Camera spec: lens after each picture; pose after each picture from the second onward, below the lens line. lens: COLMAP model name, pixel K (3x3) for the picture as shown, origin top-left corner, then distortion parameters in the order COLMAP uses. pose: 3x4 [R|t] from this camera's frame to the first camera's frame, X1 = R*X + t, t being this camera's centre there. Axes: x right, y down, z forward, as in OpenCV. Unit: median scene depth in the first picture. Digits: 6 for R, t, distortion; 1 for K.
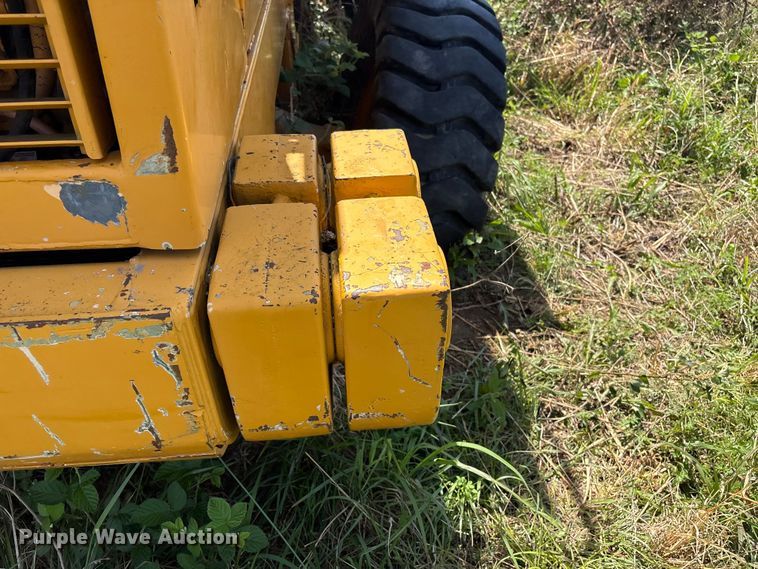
lens RADIAL K [[568.7, 0, 379.3], [0, 568.7, 293.6], [0, 0, 1]] dist [0.059392, -0.061137]
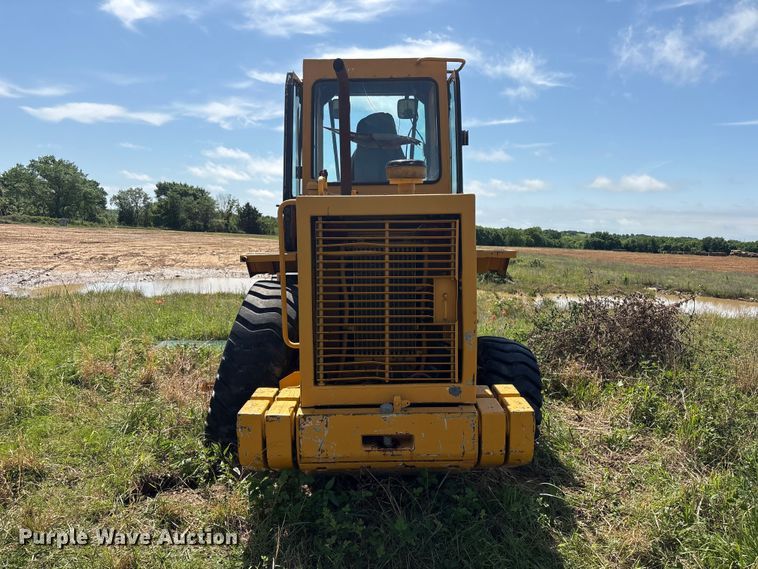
lens RADIAL K [[568.7, 0, 379.3], [0, 568.7, 293.6], [0, 0, 1]] dist [0.059392, -0.061137]
pose [[0.998076, 0.000128, -0.061994, -0.568937], [-0.032104, 0.856538, -0.515084, 1.082575], [0.053034, 0.516084, 0.854895, -2.355860]]
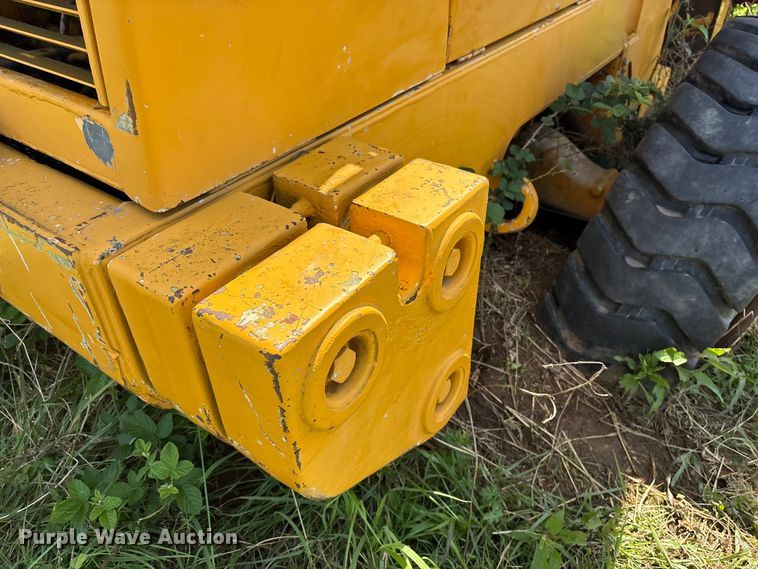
lens RADIAL K [[568.7, 0, 379.3], [0, 568.7, 293.6], [0, 0, 1]] dist [0.059392, -0.061137]
pose [[0.753001, 0.404535, -0.518980, 0.429721], [-0.415557, 0.903874, 0.101611, -0.159374], [0.510198, 0.139152, 0.848725, 0.244927]]
